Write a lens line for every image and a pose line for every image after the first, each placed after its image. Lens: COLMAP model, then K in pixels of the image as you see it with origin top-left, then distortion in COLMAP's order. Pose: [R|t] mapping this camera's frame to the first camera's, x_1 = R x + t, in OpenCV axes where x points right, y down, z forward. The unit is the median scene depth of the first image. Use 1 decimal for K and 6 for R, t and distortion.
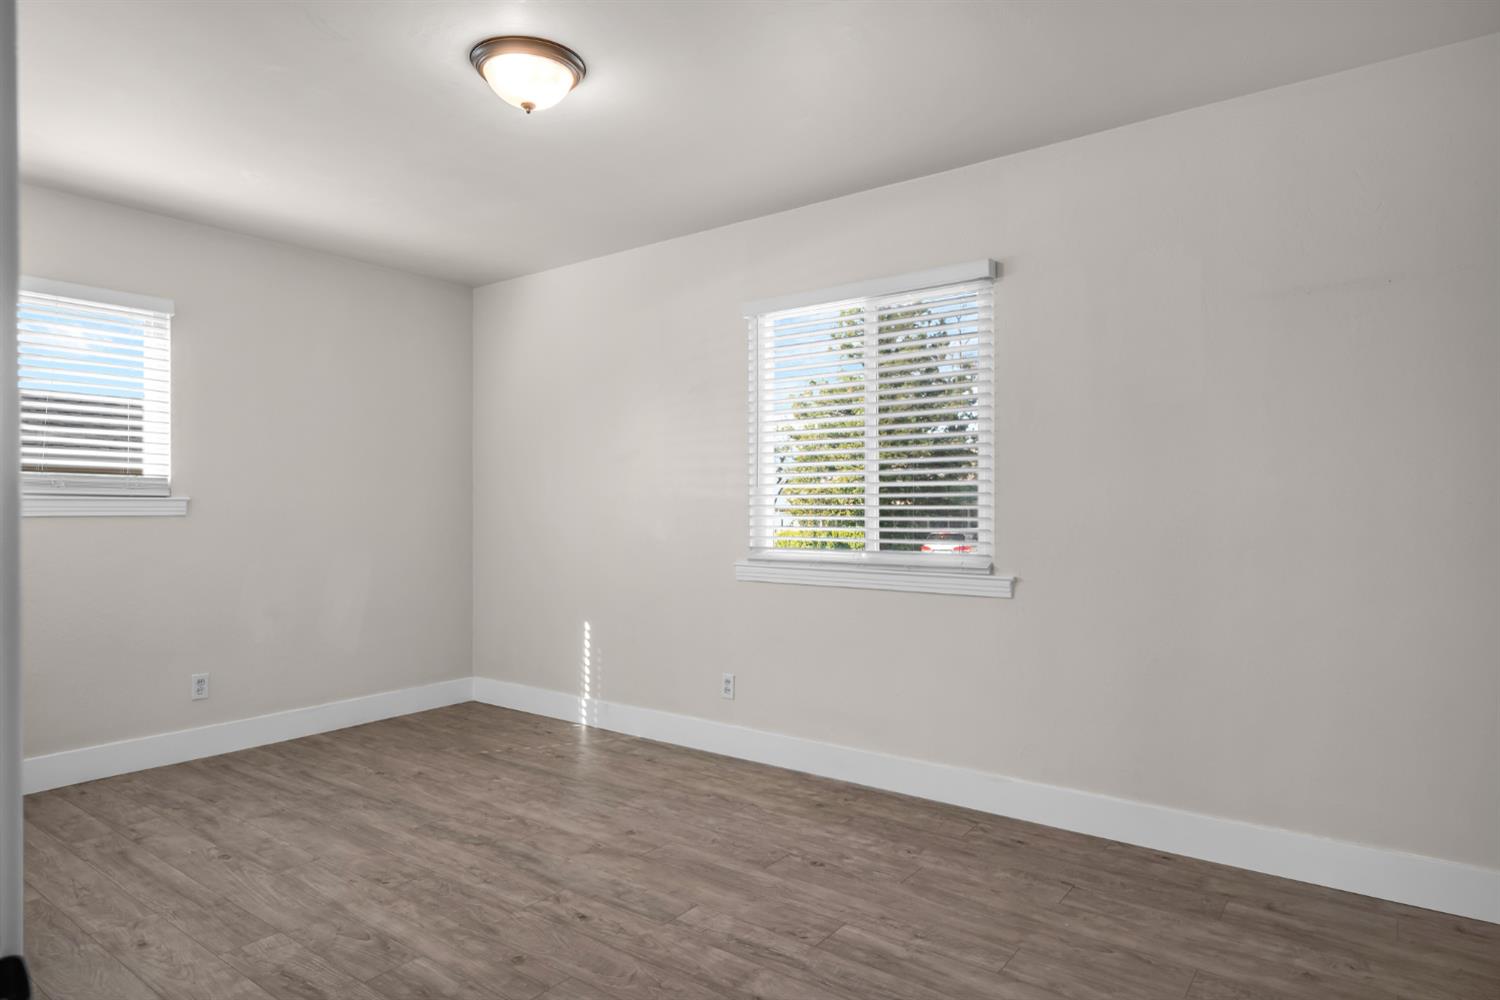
lens RADIAL K [[827.8, 0, 750.0], [0, 827.8, 500.0], [0, 0, 1]] dist [-0.003636, -0.001040]
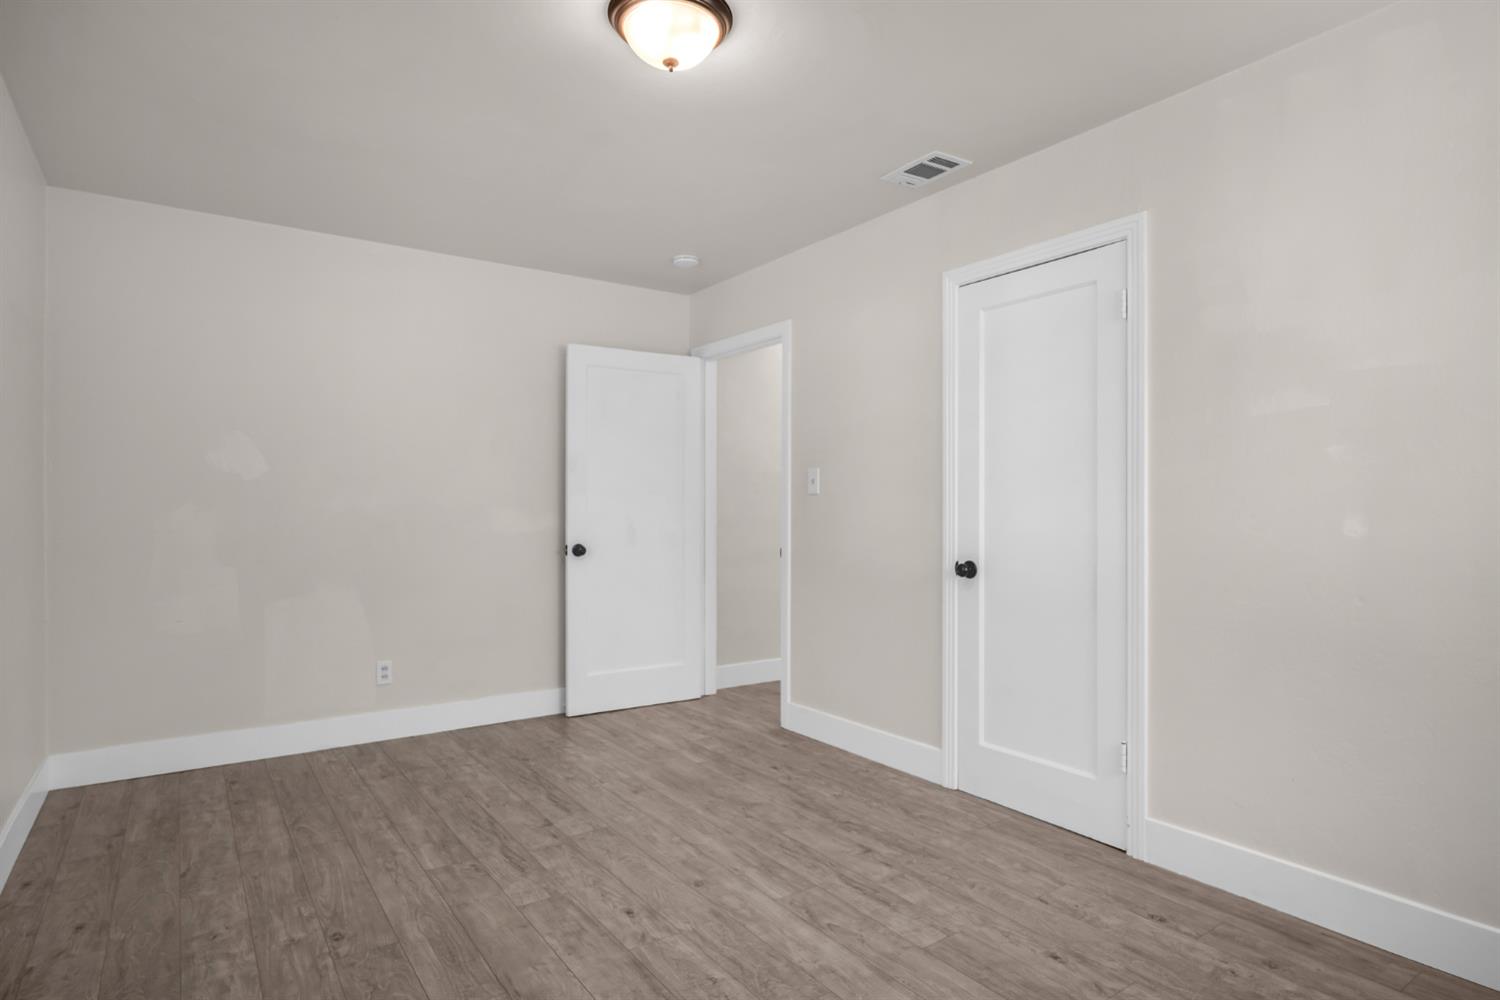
lens RADIAL K [[827.8, 0, 750.0], [0, 827.8, 500.0], [0, 0, 1]] dist [-0.003636, -0.001040]
pose [[-0.946791, 0.003392, 0.321830, -0.666719], [-0.001966, 0.999865, -0.016323, 0.017800], [-0.321842, -0.016088, -0.946657, 1.912714]]
